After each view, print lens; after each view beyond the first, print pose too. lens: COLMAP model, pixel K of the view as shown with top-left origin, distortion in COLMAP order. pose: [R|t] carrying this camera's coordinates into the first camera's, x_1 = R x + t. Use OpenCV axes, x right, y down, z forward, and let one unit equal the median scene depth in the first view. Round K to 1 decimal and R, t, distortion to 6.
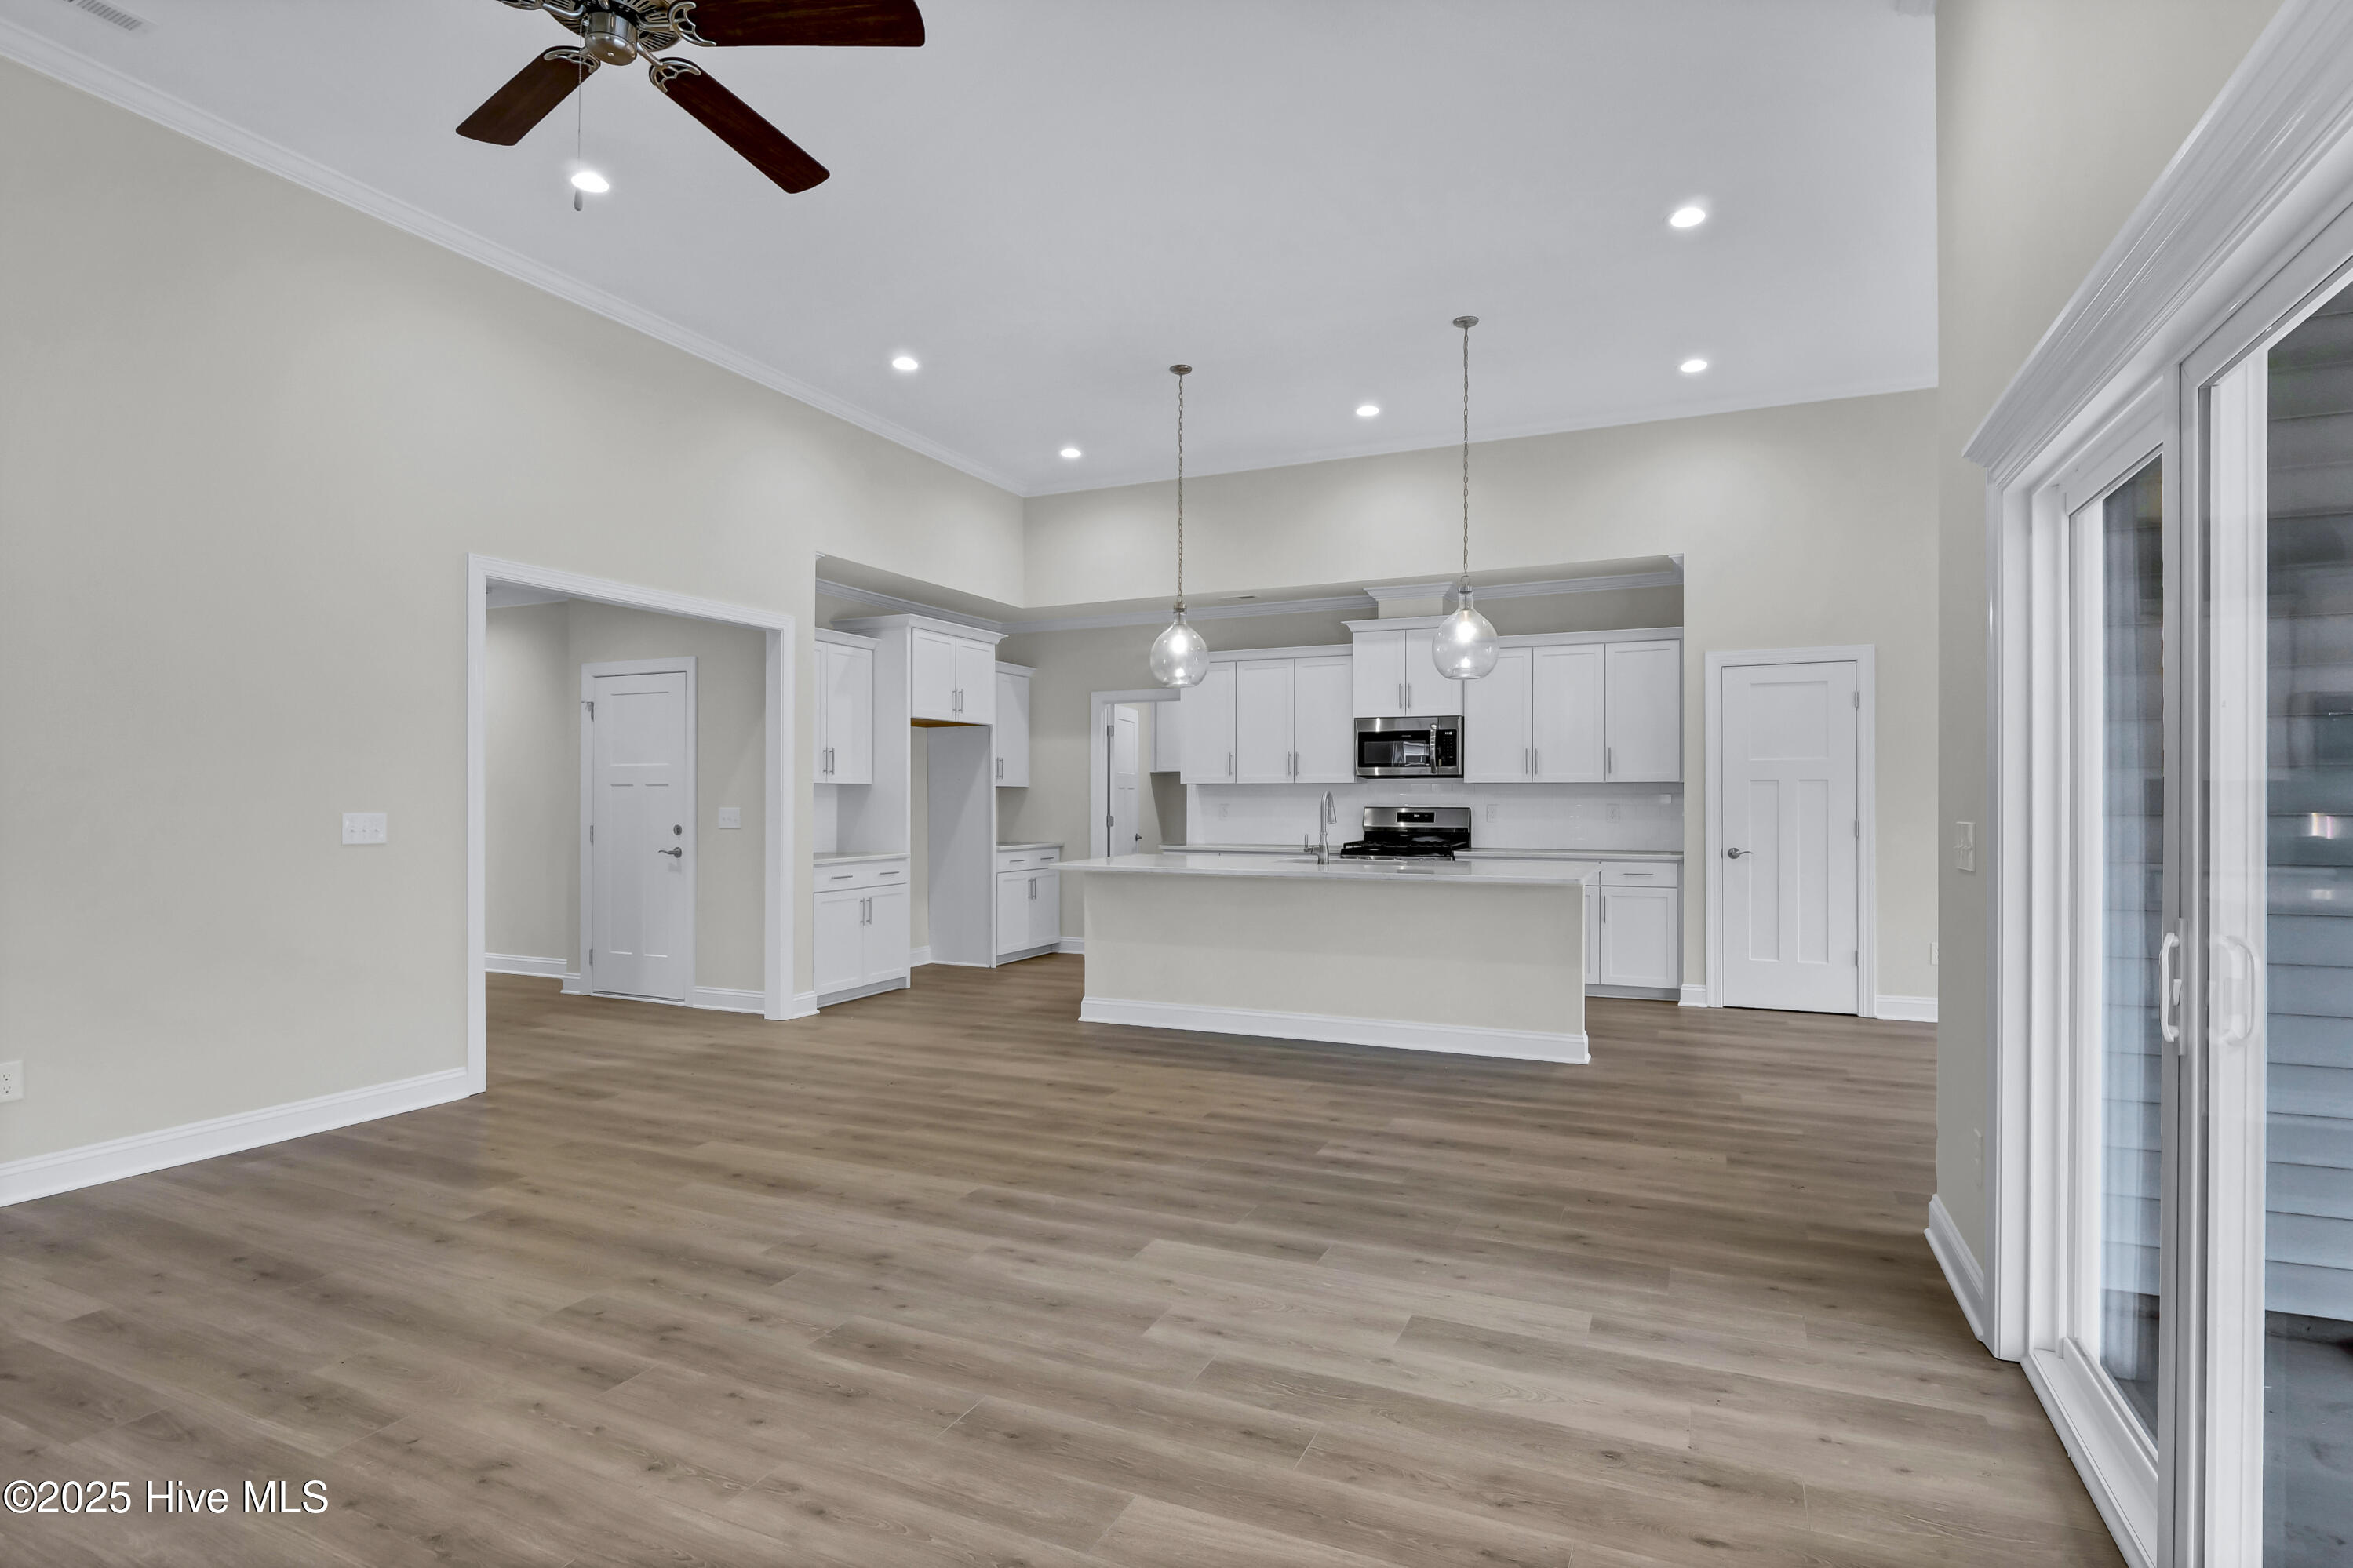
lens RADIAL K [[1170.1, 0, 1182.1], [0, 1170.1, 799.1], [0, 0, 1]] dist [-0.014691, -0.001862]
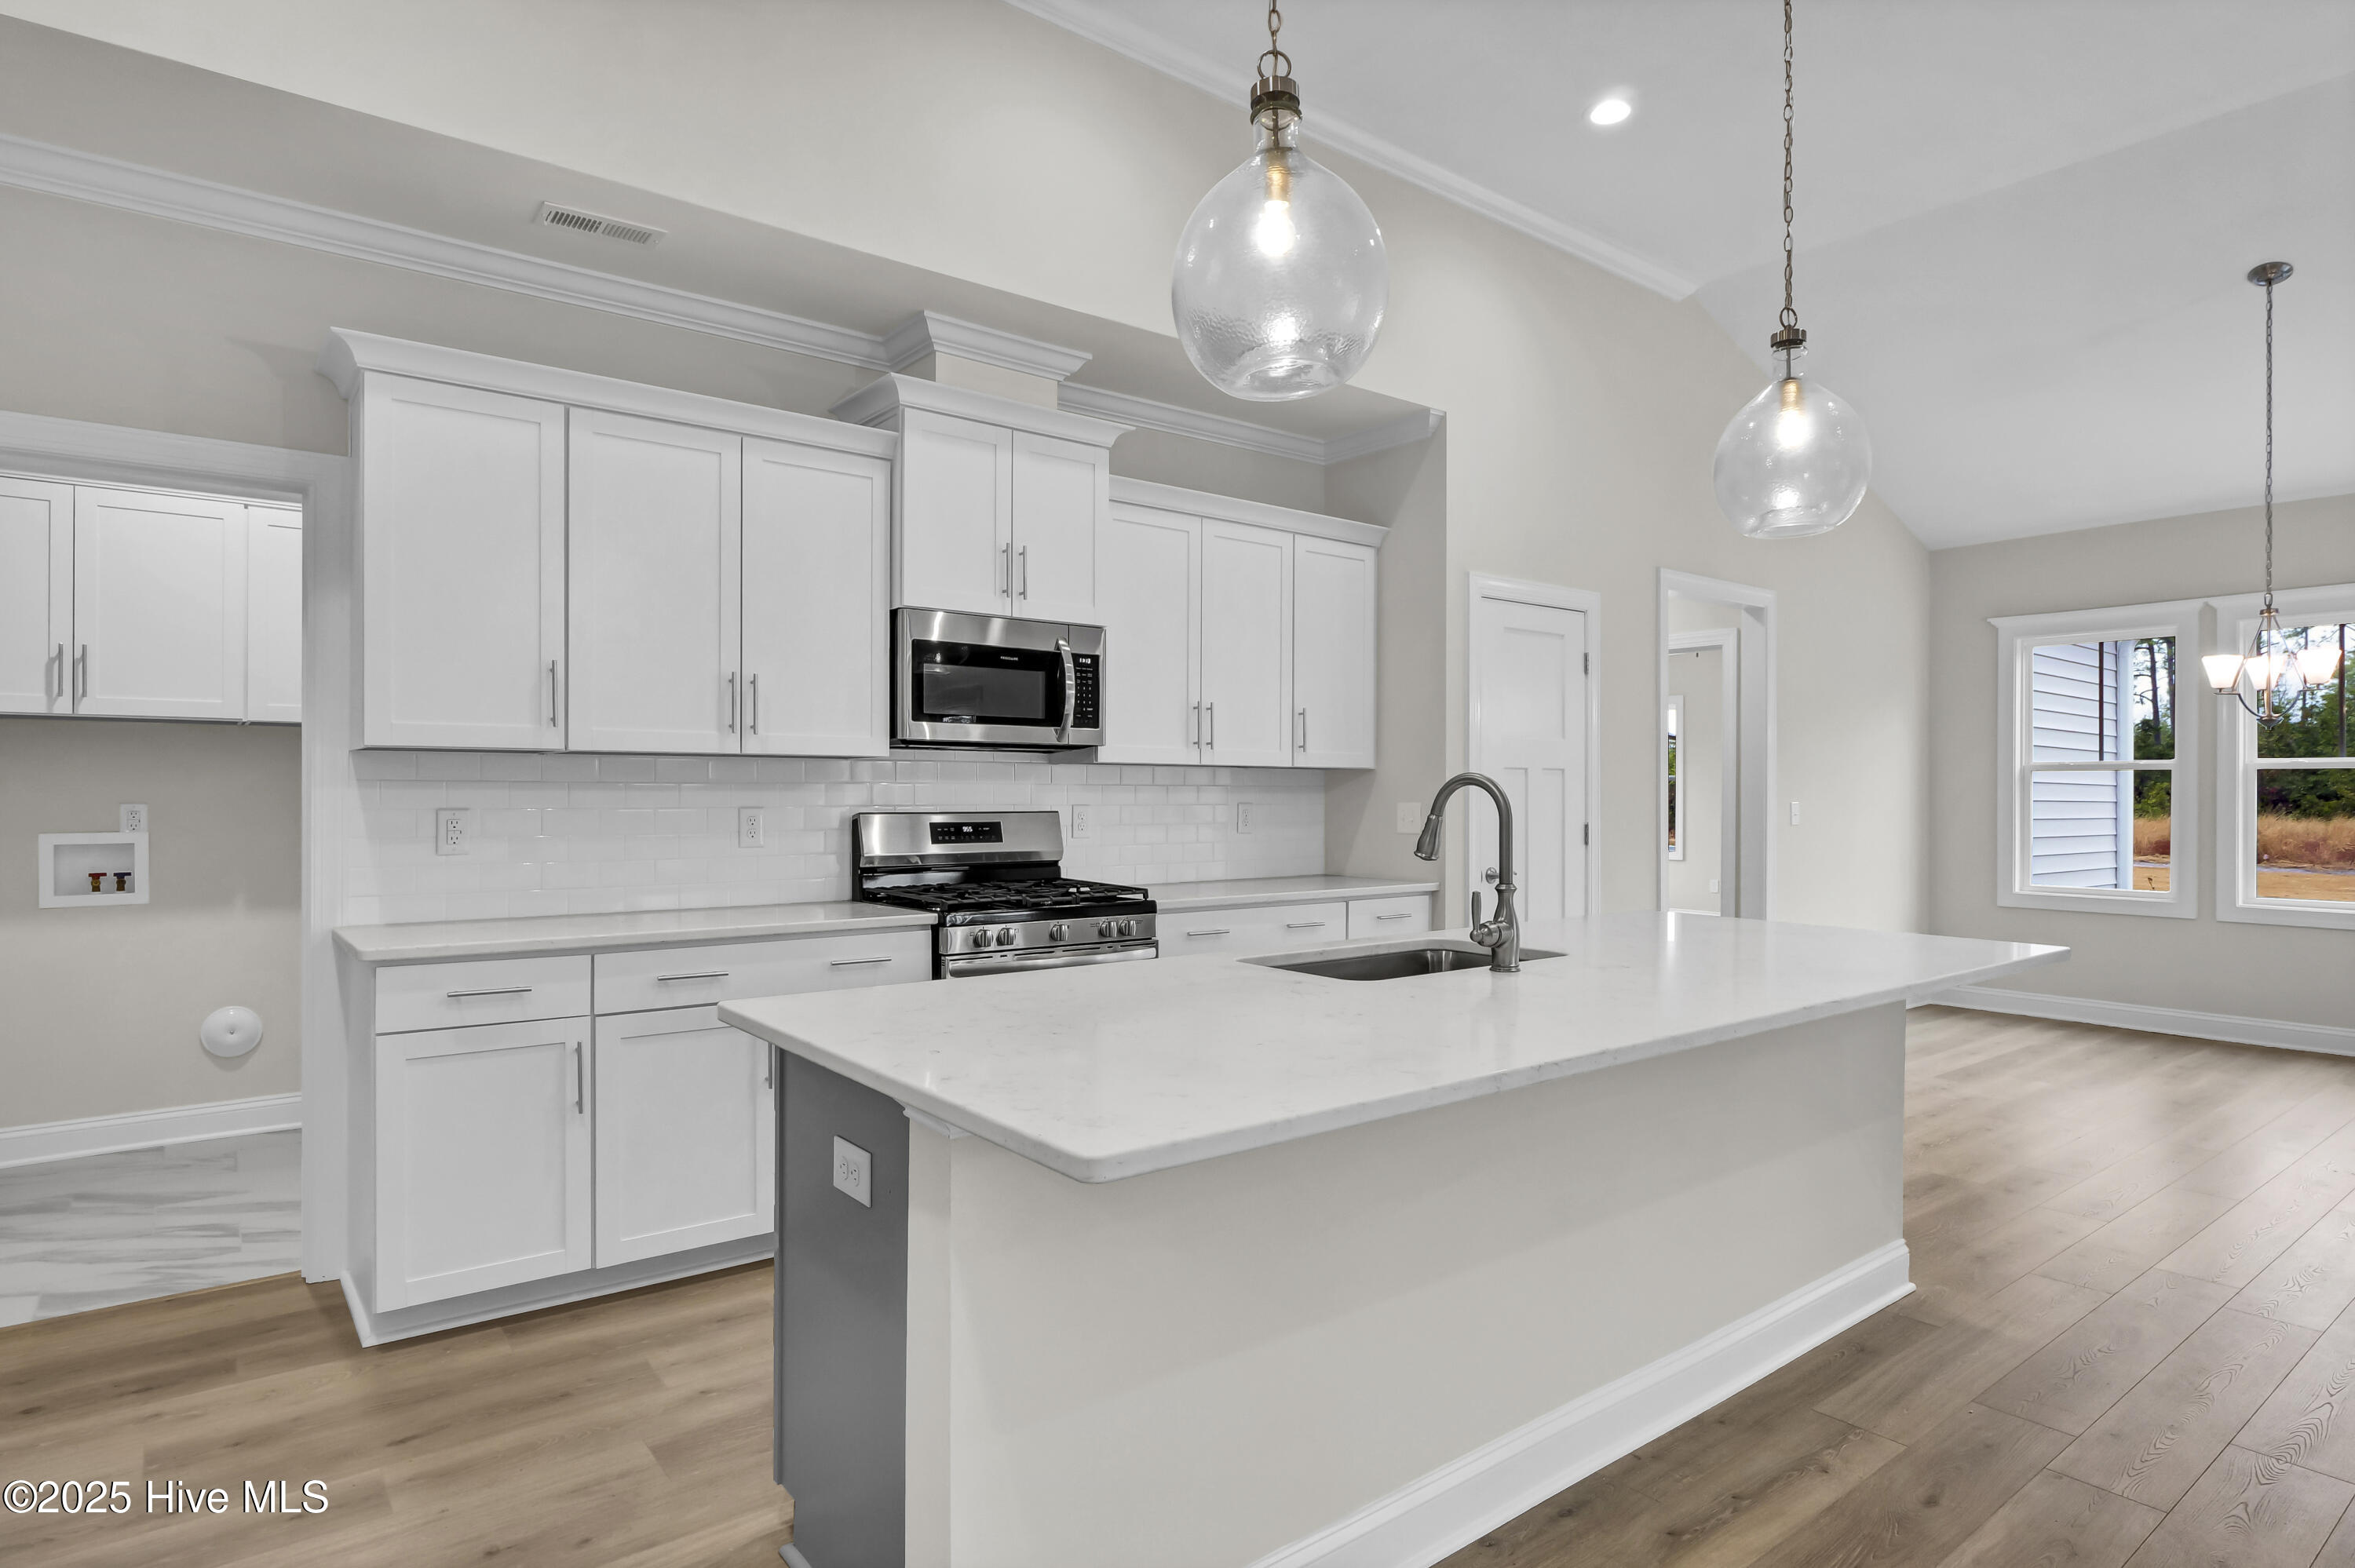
lens RADIAL K [[1253.9, 0, 1182.0], [0, 1253.9, 791.6], [0, 0, 1]] dist [-0.005251, -0.000497]
pose [[0.466211, 0.003091, 0.884668, -0.243559], [-0.003558, 0.999992, -0.001619, -0.000709], [-0.884666, -0.002393, 0.466219, 0.800105]]
